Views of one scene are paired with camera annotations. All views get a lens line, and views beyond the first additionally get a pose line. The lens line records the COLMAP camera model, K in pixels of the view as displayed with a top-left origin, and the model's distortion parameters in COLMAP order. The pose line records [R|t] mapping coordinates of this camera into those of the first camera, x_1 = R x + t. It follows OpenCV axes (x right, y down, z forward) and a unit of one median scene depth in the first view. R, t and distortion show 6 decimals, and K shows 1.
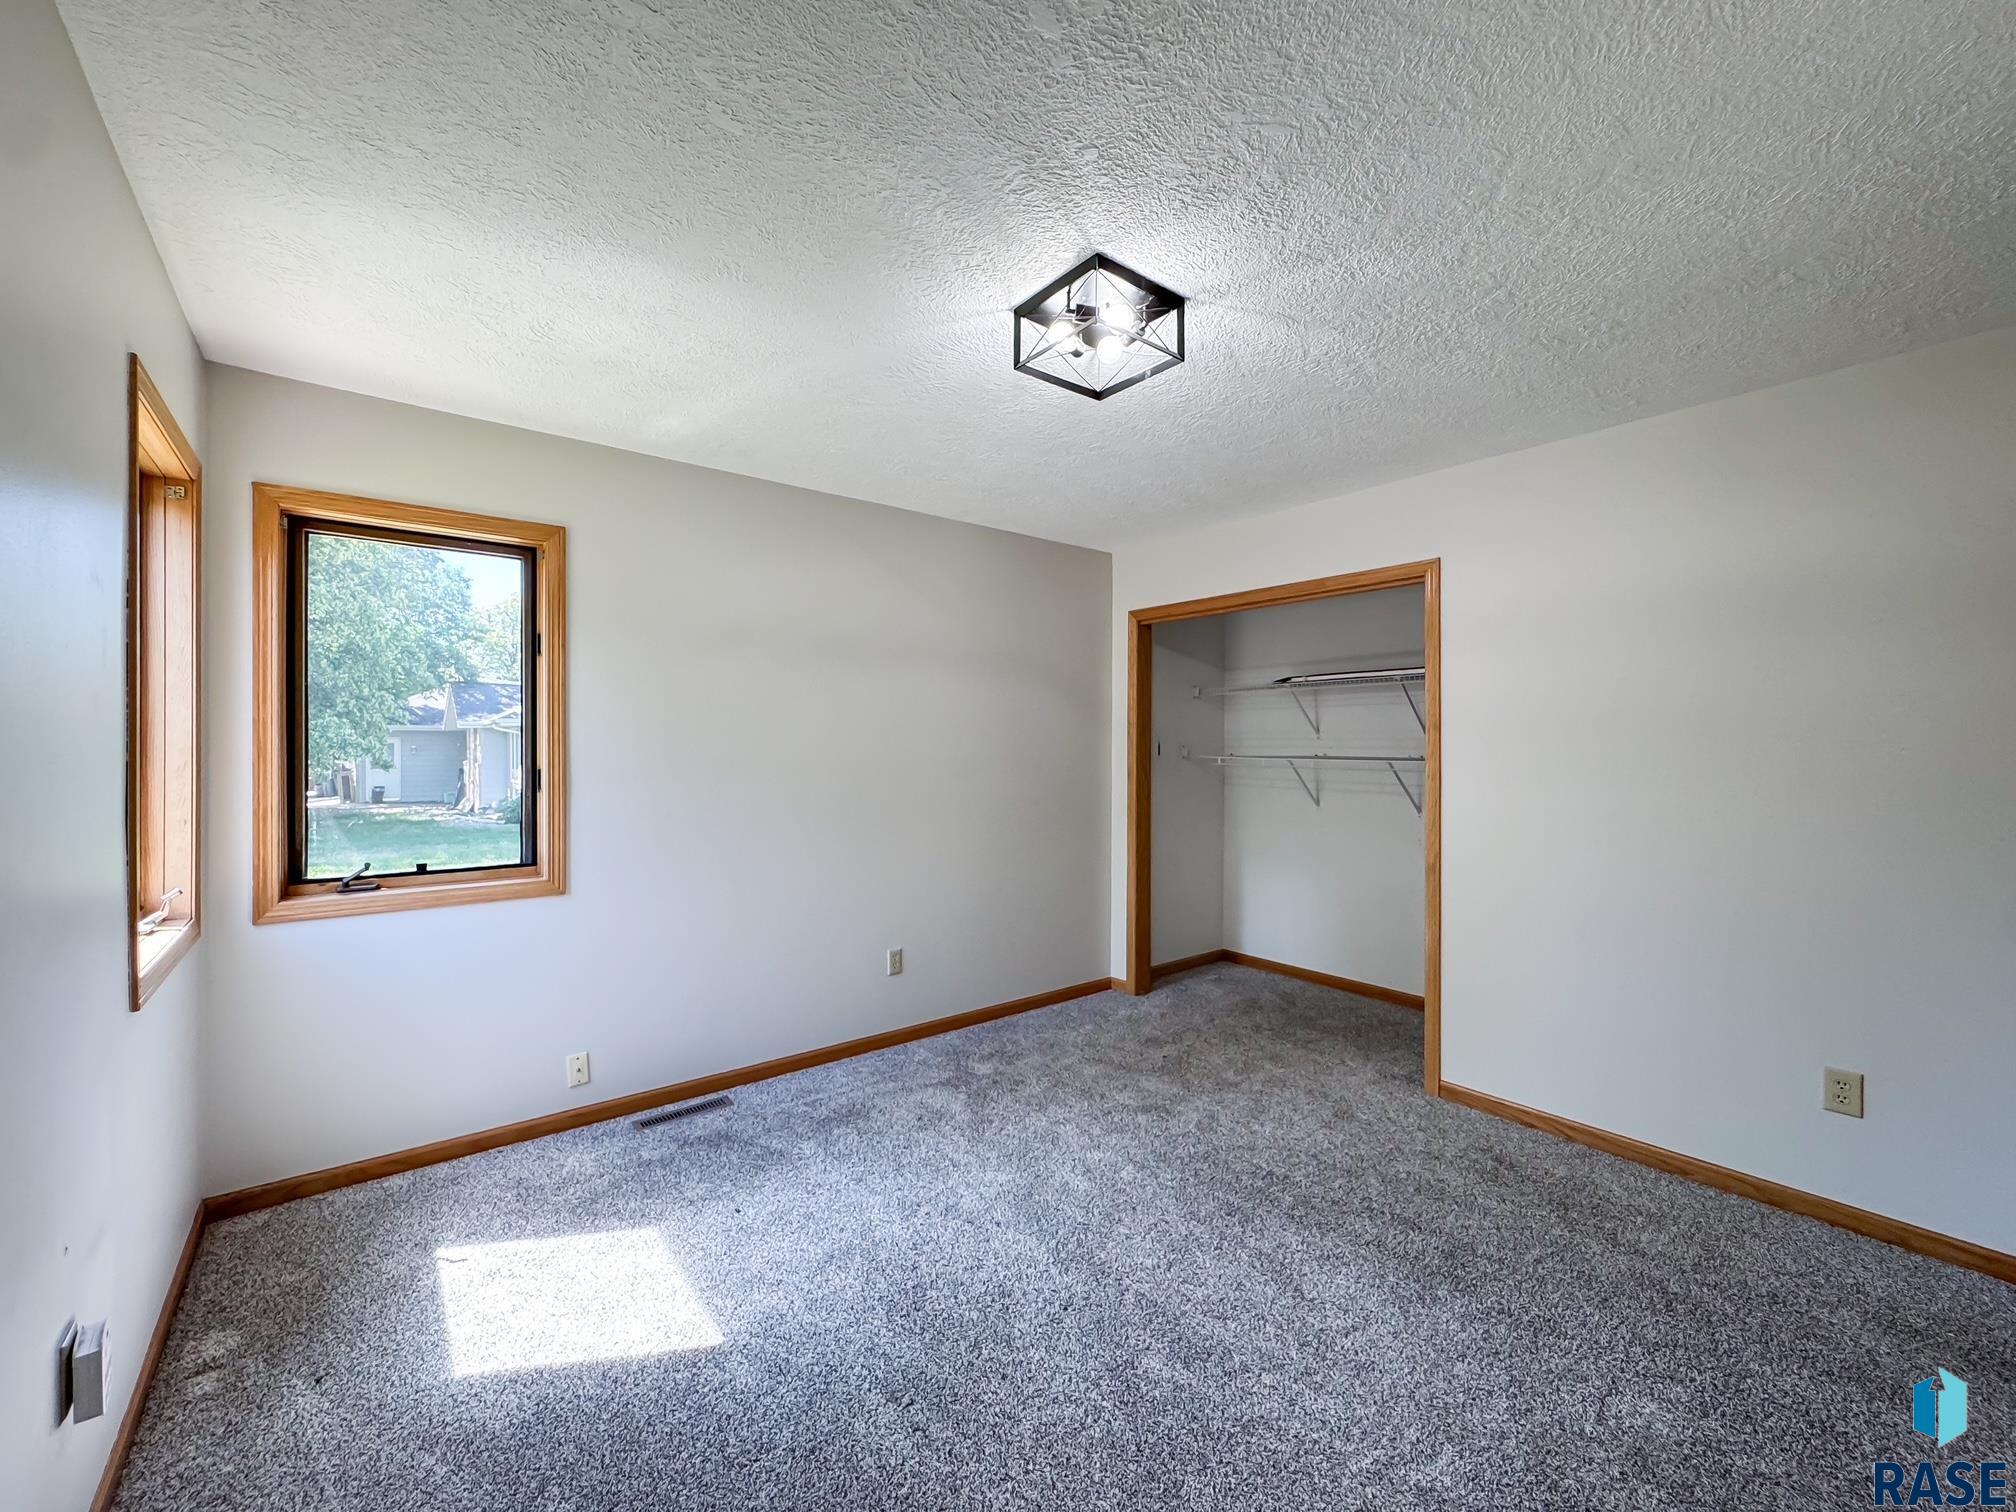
lens RADIAL K [[814.4, 0, 1008.5], [0, 814.4, 749.2], [0, 0, 1]] dist [-0.007939, -0.000109]
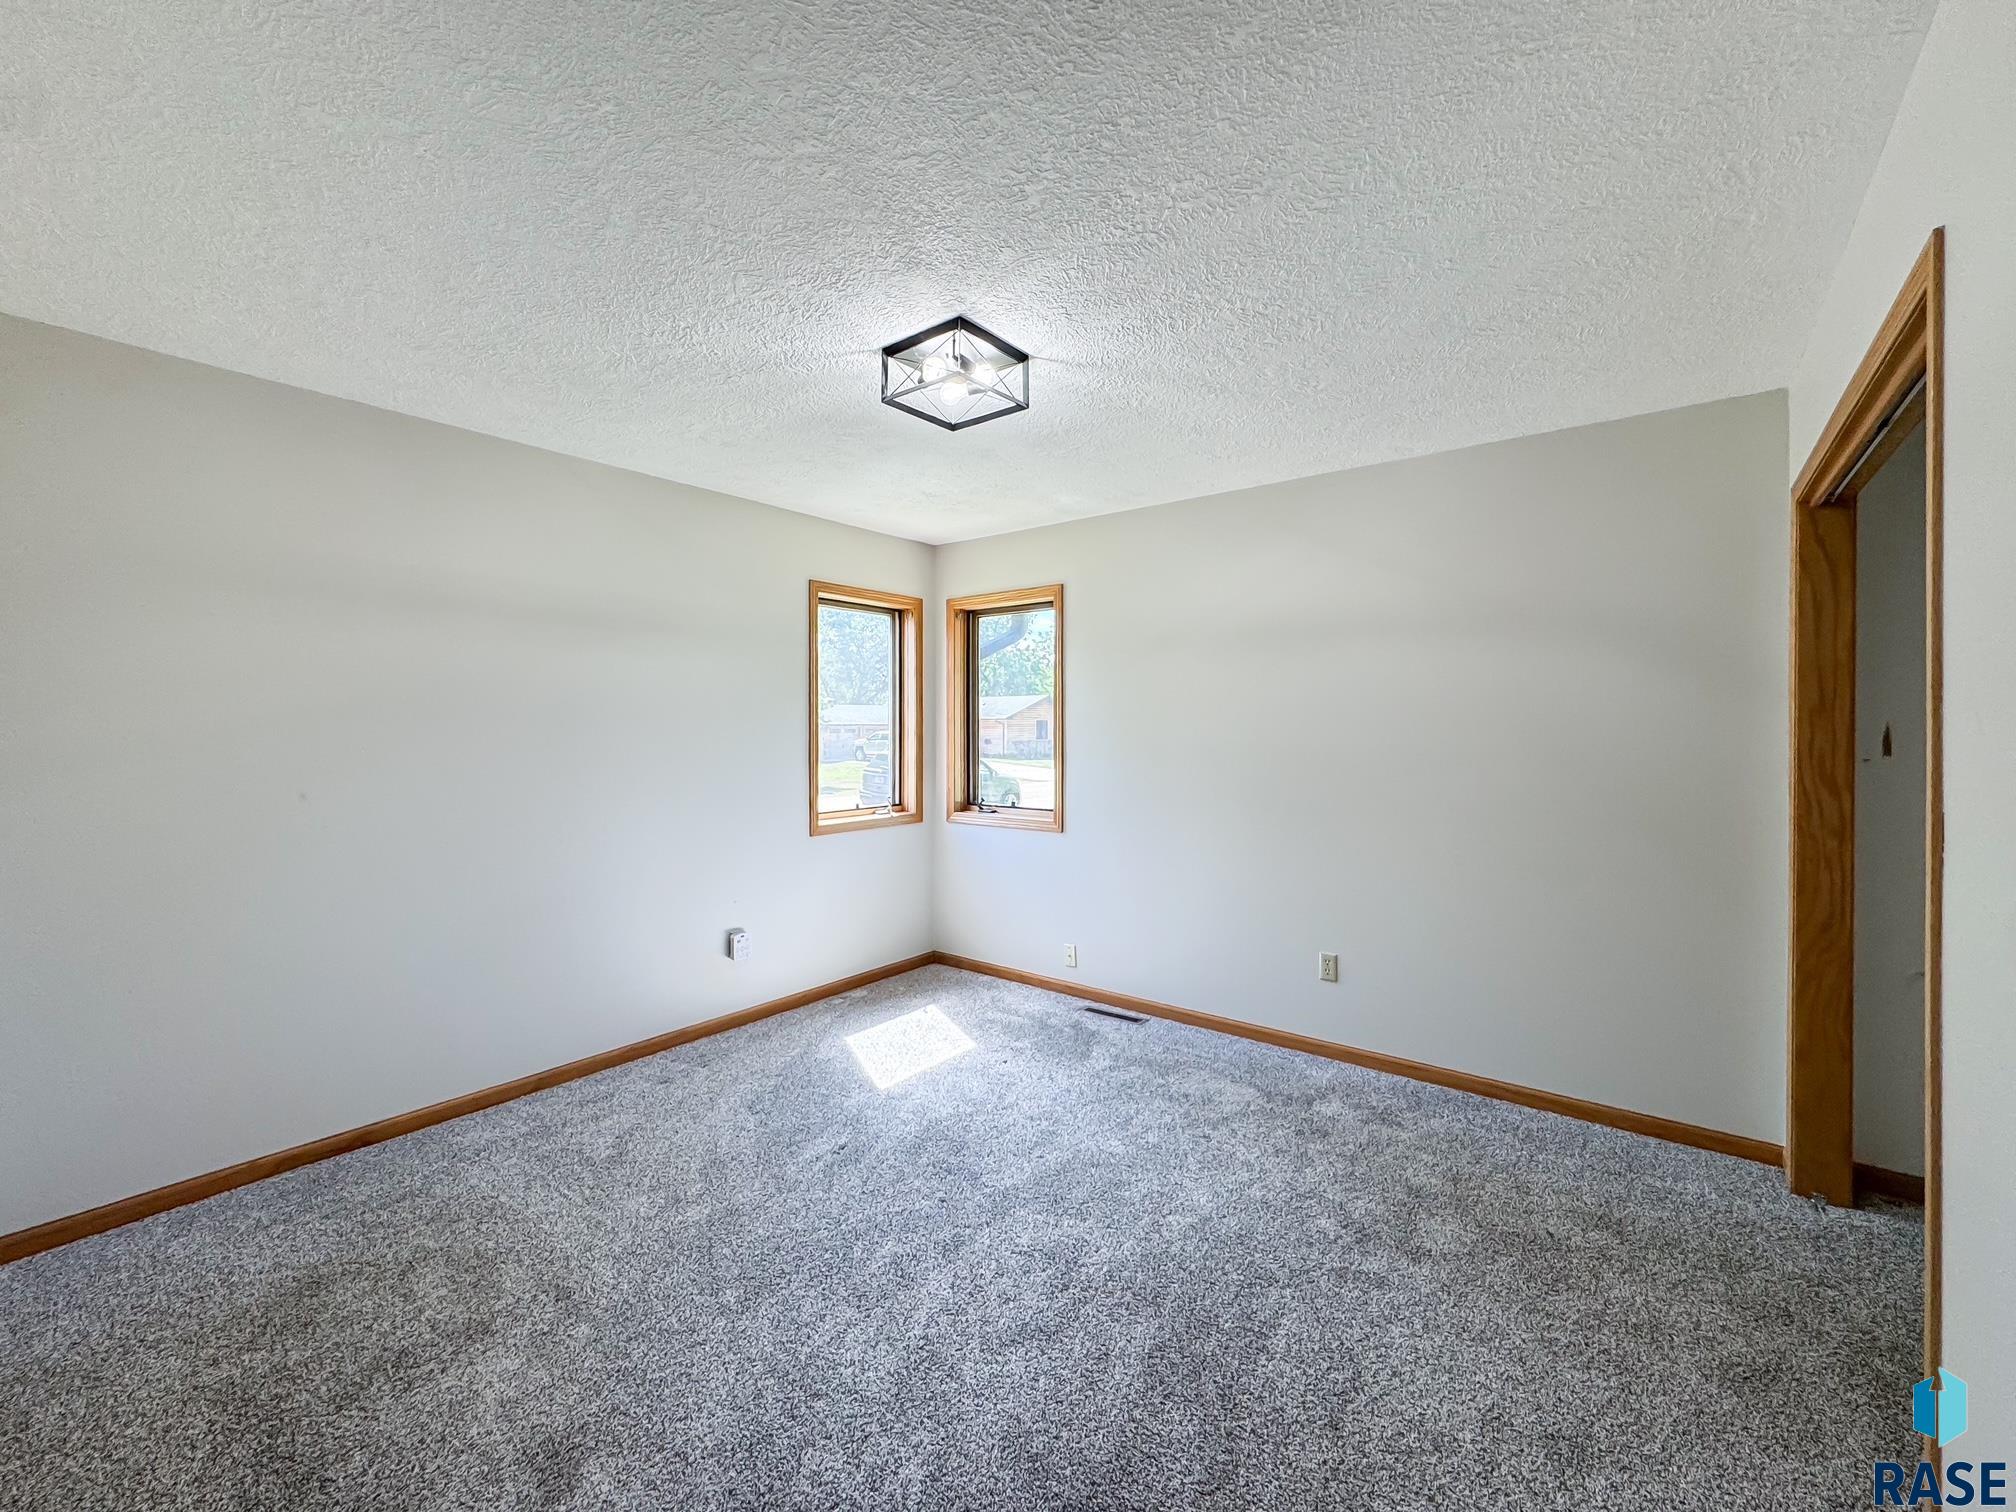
lens RADIAL K [[814.4, 0, 1008.5], [0, 814.4, 749.2], [0, 0, 1]] dist [-0.007939, -0.000109]
pose [[0.227925, 0.019921, -0.973475, 0.790303], [-0.005309, 0.999801, 0.019216, -0.002846], [0.973664, 0.000788, 0.227986, 0.515589]]
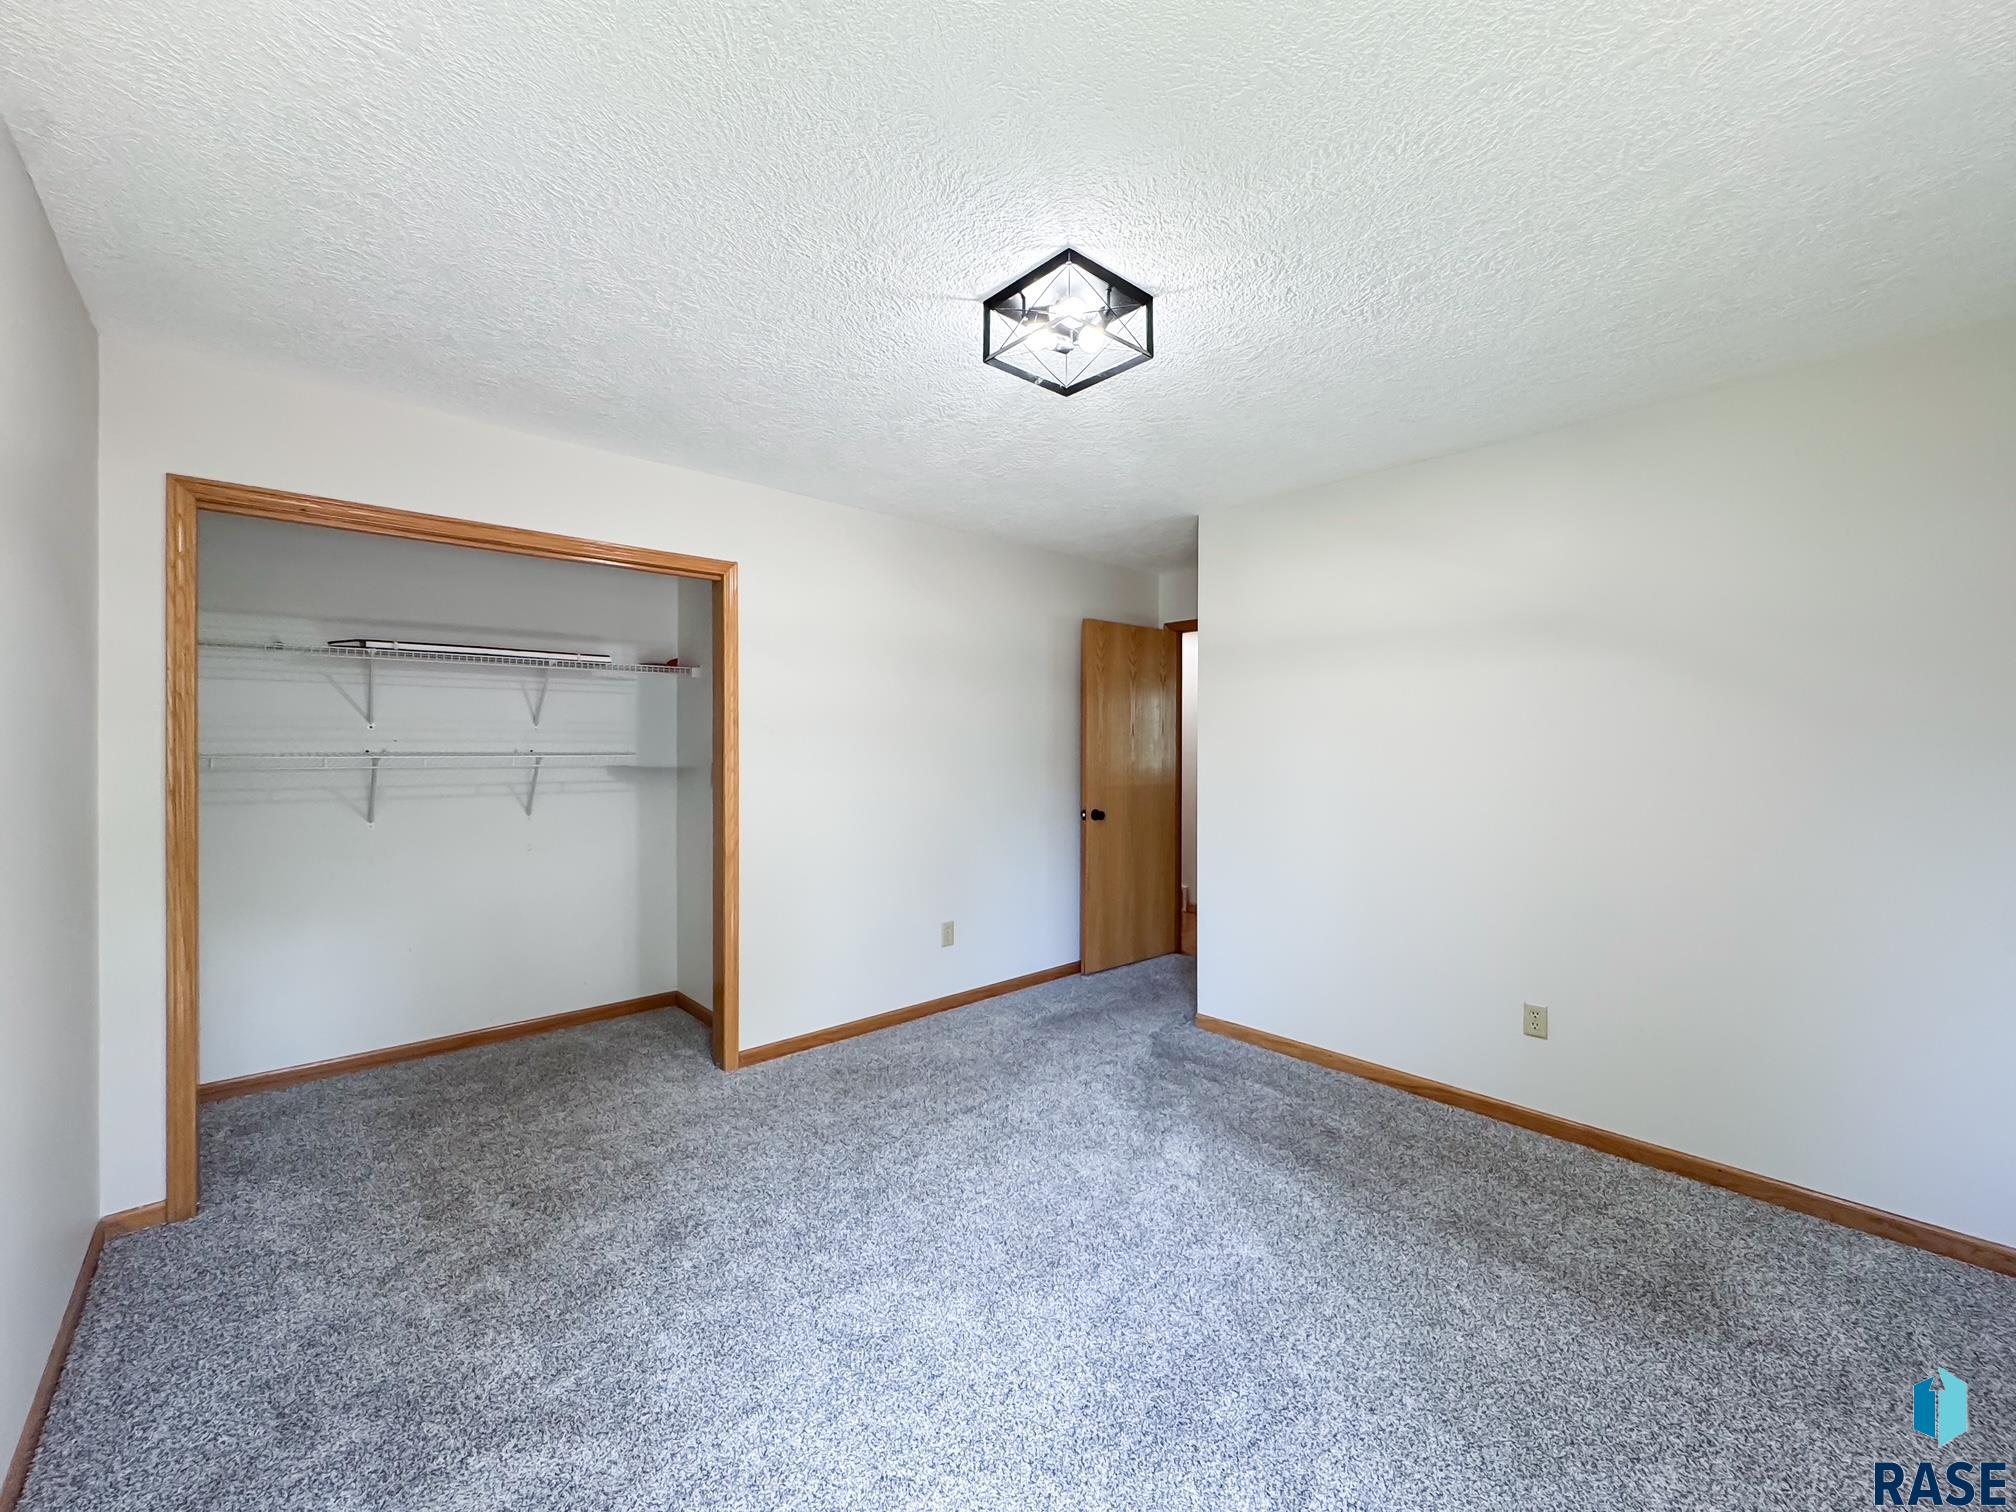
lens RADIAL K [[814.4, 0, 1008.5], [0, 814.4, 749.2], [0, 0, 1]] dist [-0.007939, -0.000109]
pose [[-0.071303, -0.012424, 0.997377, -0.564601], [-0.000184, 0.999923, 0.012442, -0.005478], [-0.997455, 0.000703, -0.071300, 0.730213]]
